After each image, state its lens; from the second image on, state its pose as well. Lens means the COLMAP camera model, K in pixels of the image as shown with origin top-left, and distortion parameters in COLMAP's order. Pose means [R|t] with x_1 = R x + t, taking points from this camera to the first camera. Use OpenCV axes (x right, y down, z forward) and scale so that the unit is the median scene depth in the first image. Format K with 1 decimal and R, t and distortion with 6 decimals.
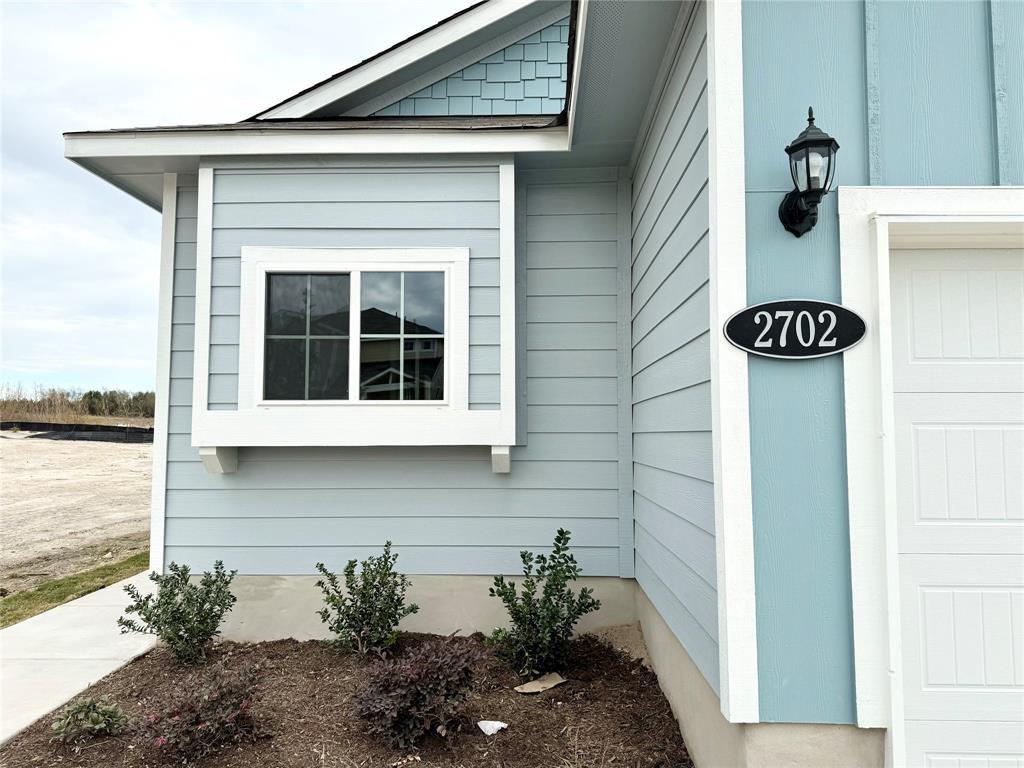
lens RADIAL K [[712.8, 0, 512.0], [0, 712.8, 384.0], [0, 0, 1]] dist [0.129520, -0.160967]
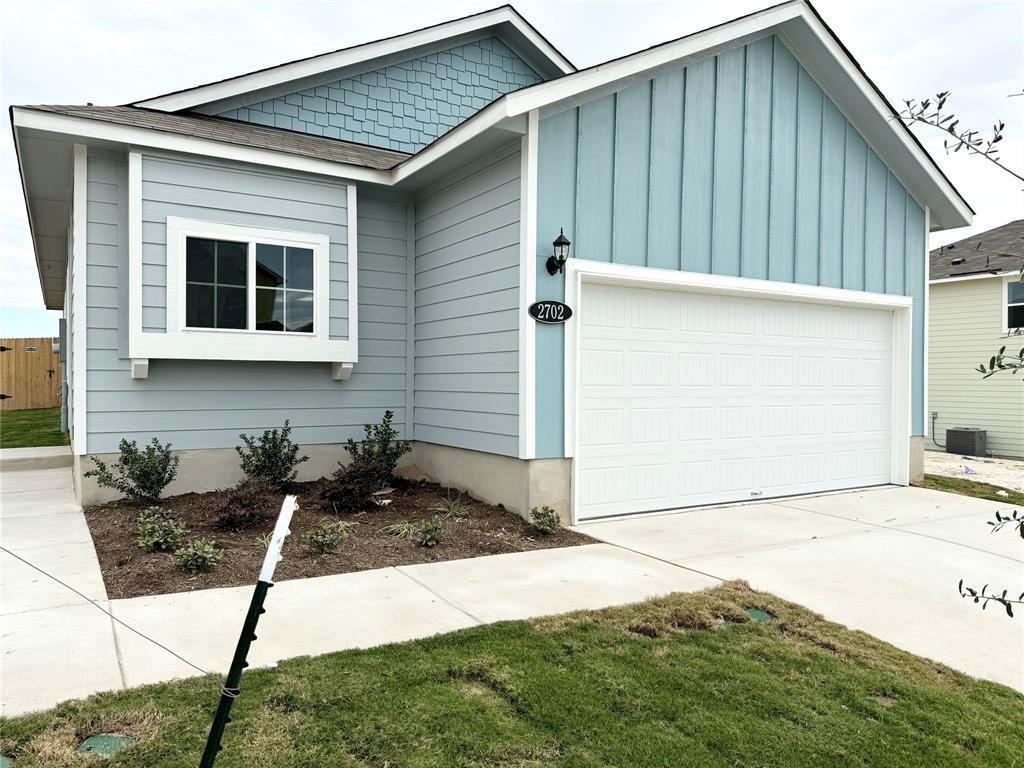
lens RADIAL K [[712.8, 0, 512.0], [0, 712.8, 384.0], [0, 0, 1]] dist [0.129520, -0.160967]
pose [[0.832886, 0.002166, 0.553440, -0.608510], [-0.045915, 0.996815, 0.065198, 0.011690], [-0.551537, -0.079714, 0.830333, -0.569509]]
